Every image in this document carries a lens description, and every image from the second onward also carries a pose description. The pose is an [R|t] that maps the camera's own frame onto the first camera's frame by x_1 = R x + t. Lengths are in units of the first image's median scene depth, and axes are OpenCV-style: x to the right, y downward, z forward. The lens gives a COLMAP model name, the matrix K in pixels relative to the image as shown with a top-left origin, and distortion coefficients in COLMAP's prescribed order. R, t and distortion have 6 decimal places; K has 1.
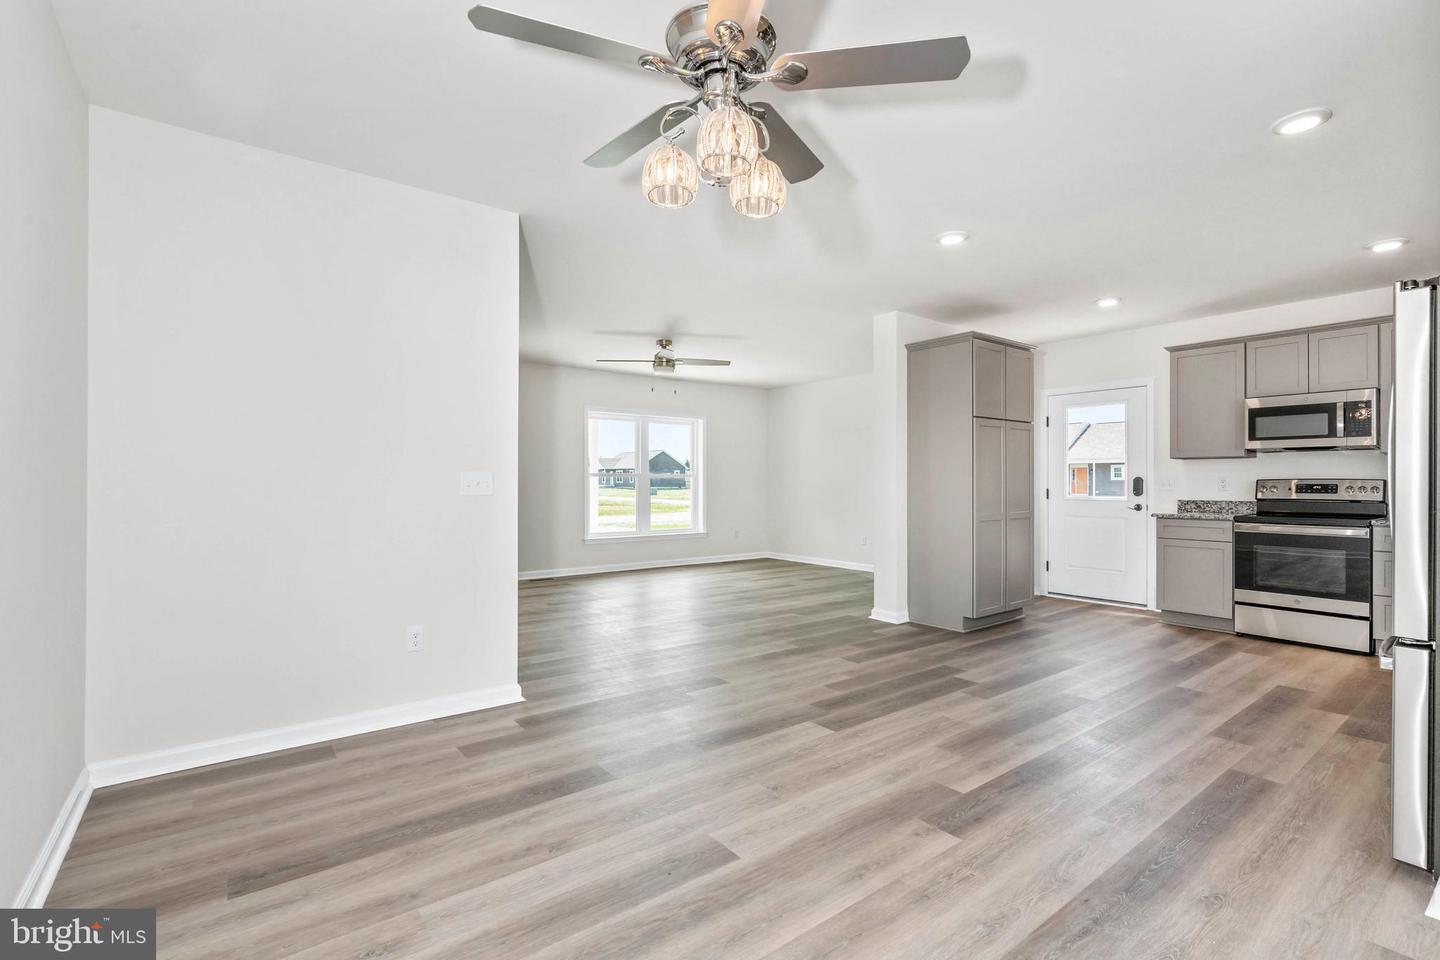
lens RADIAL K [[651.8, 0, 719.9], [0, 651.8, 485.6], [0, 0, 1]] dist [-0.004254, 0.000356]
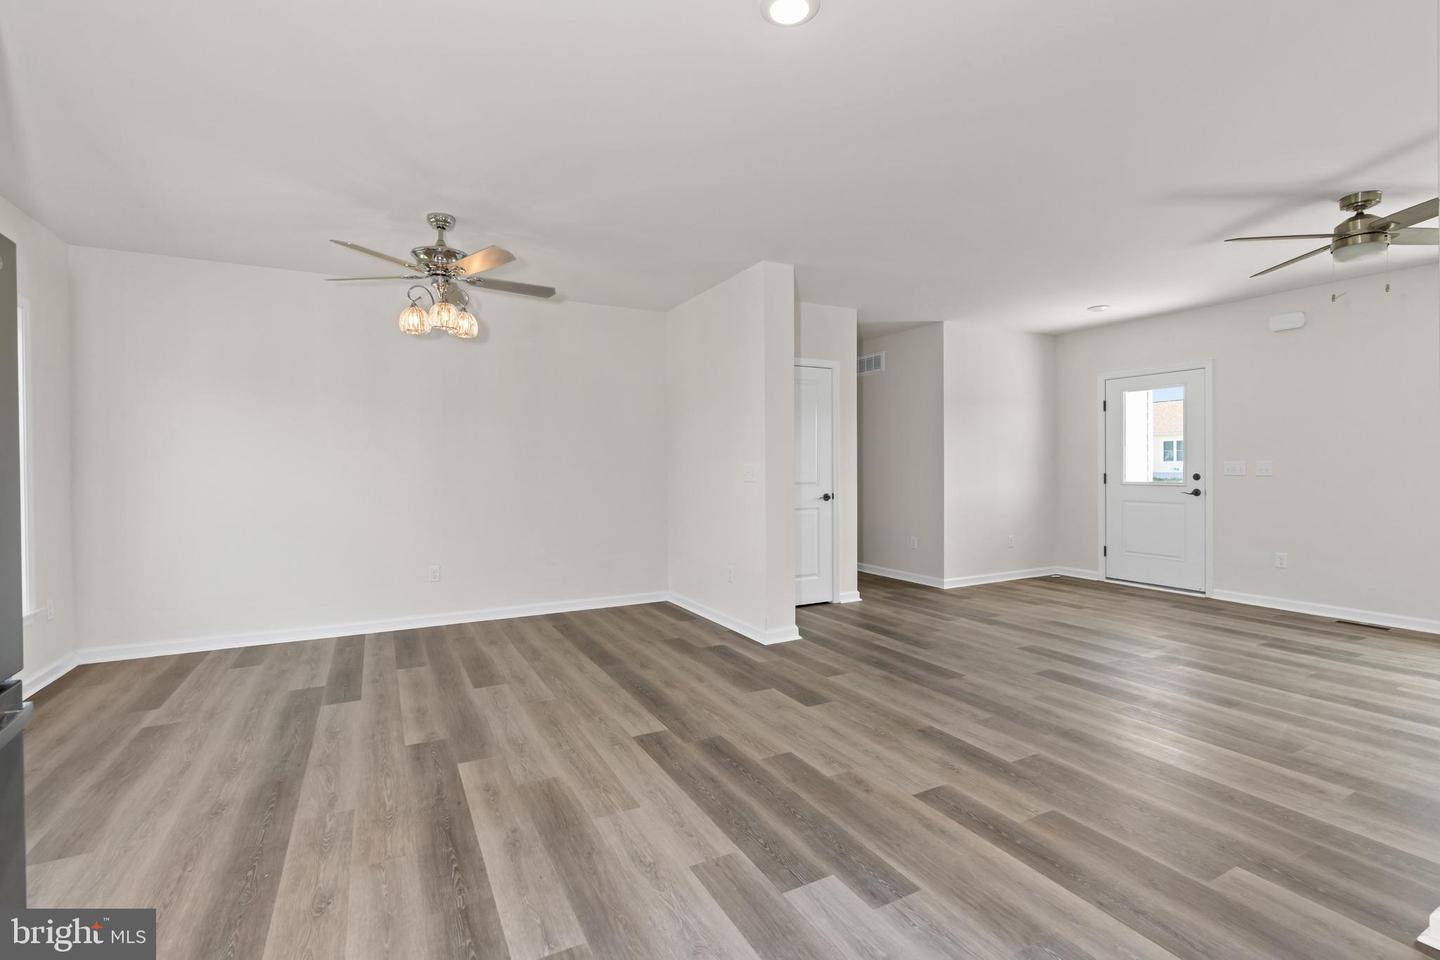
lens RADIAL K [[651.8, 0, 722.4], [0, 651.8, 470.6], [0, 0, 1]] dist [-0.004254, 0.000356]
pose [[-0.160129, 0.003402, -0.987090, 1.317602], [0.001423, 0.999994, 0.003215, -0.013828], [0.987095, -0.000890, -0.160133, 1.549576]]
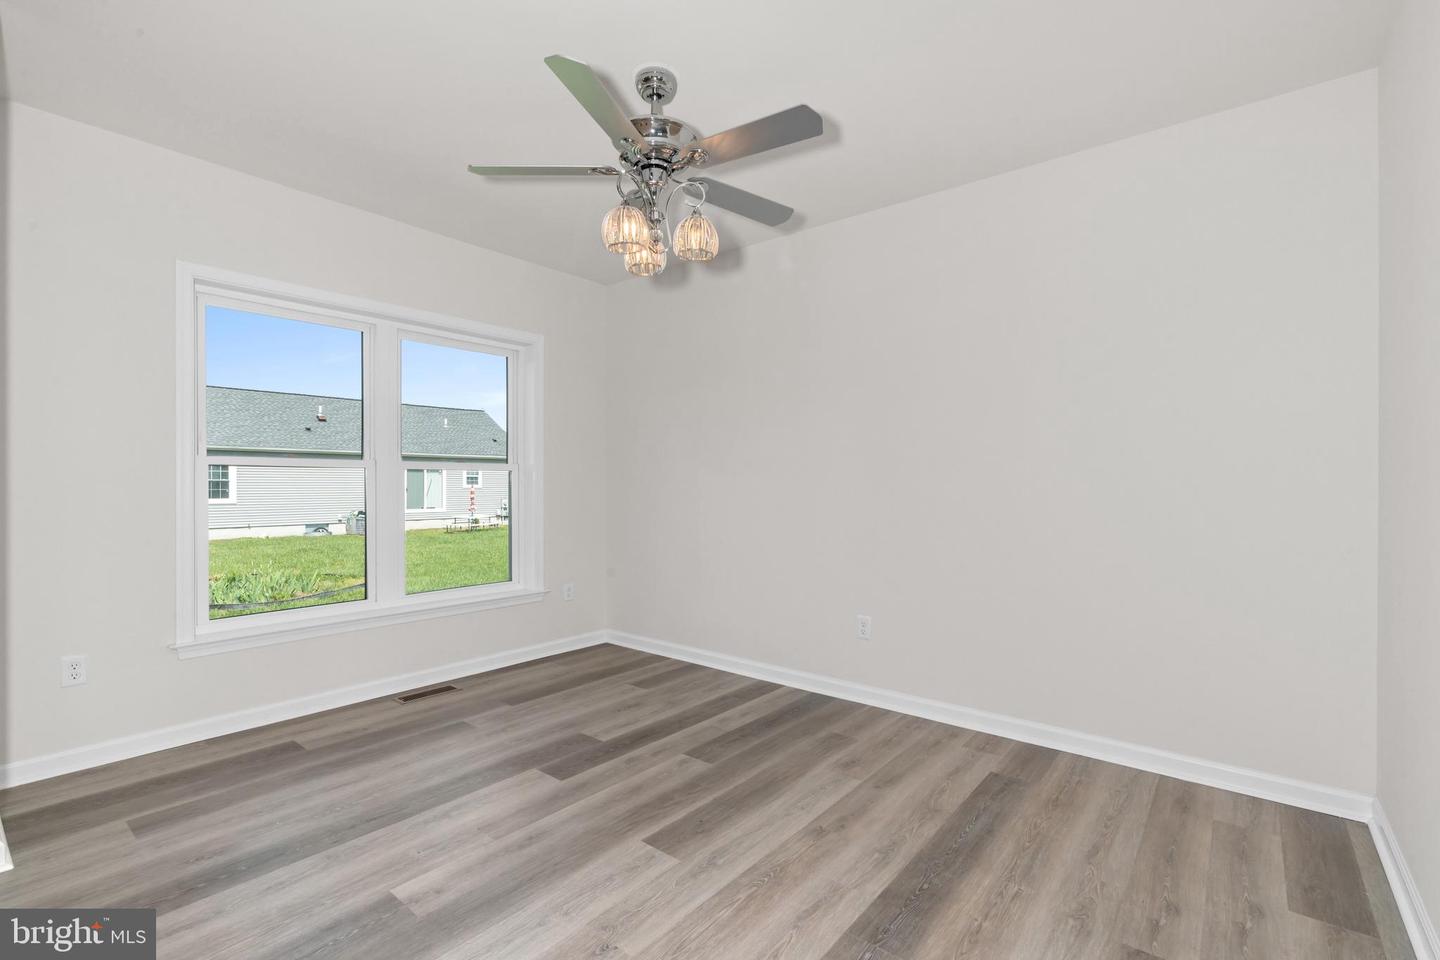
lens RADIAL K [[651.8, 0, 721.6], [0, 651.8, 474.7], [0, 0, 1]] dist [-0.004254, 0.000356]
pose [[-0.971530, -0.009146, -0.236742, 0.127208], [-0.007724, 0.999946, -0.006931, -0.005845], [0.236792, -0.004905, -0.971548, 1.636222]]
